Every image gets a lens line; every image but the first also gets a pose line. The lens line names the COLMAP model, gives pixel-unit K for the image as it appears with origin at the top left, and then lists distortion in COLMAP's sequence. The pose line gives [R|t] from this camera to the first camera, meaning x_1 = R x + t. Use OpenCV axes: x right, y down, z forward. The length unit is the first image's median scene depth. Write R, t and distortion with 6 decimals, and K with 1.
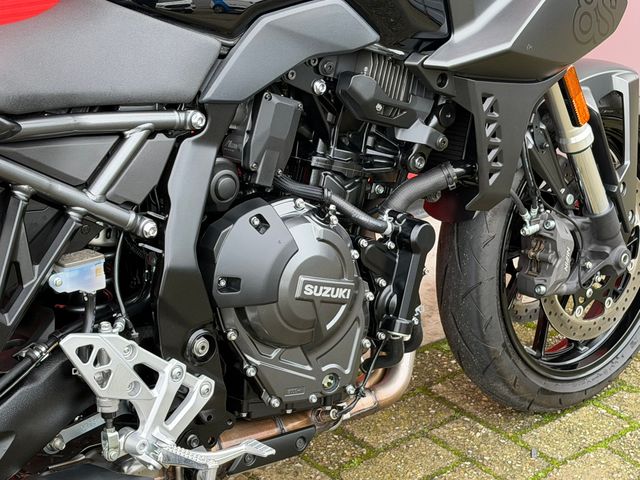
lens RADIAL K [[1386.2, 0, 318.6], [0, 1386.2, 237.6], [0, 0, 1]] dist [0.139429, 0.000000]
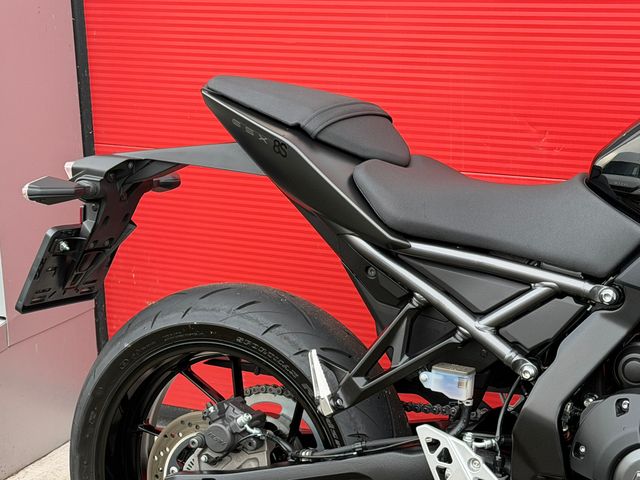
lens RADIAL K [[1386.2, 0, 309.8], [0, 1386.2, 247.7], [0, 0, 1]] dist [0.139429, 0.000000]
pose [[0.359519, 0.184900, -0.914636, 0.805720], [-0.332579, 0.941194, 0.059541, -0.106477], [0.871859, 0.282782, 0.399871, 0.352132]]
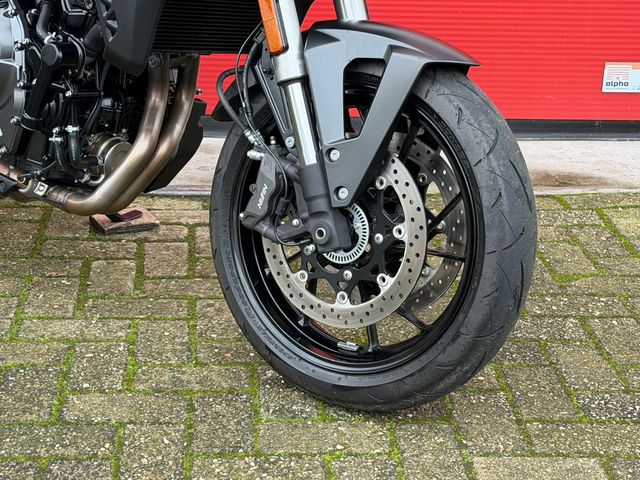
lens RADIAL K [[1386.2, 0, 329.9], [0, 1386.2, 252.8], [0, 0, 1]] dist [0.139429, 0.000000]
pose [[0.188658, 0.297485, -0.935901, 1.461677], [-0.423391, 0.884533, 0.195810, -0.210577], [0.886086, 0.359311, 0.292826, 1.012091]]
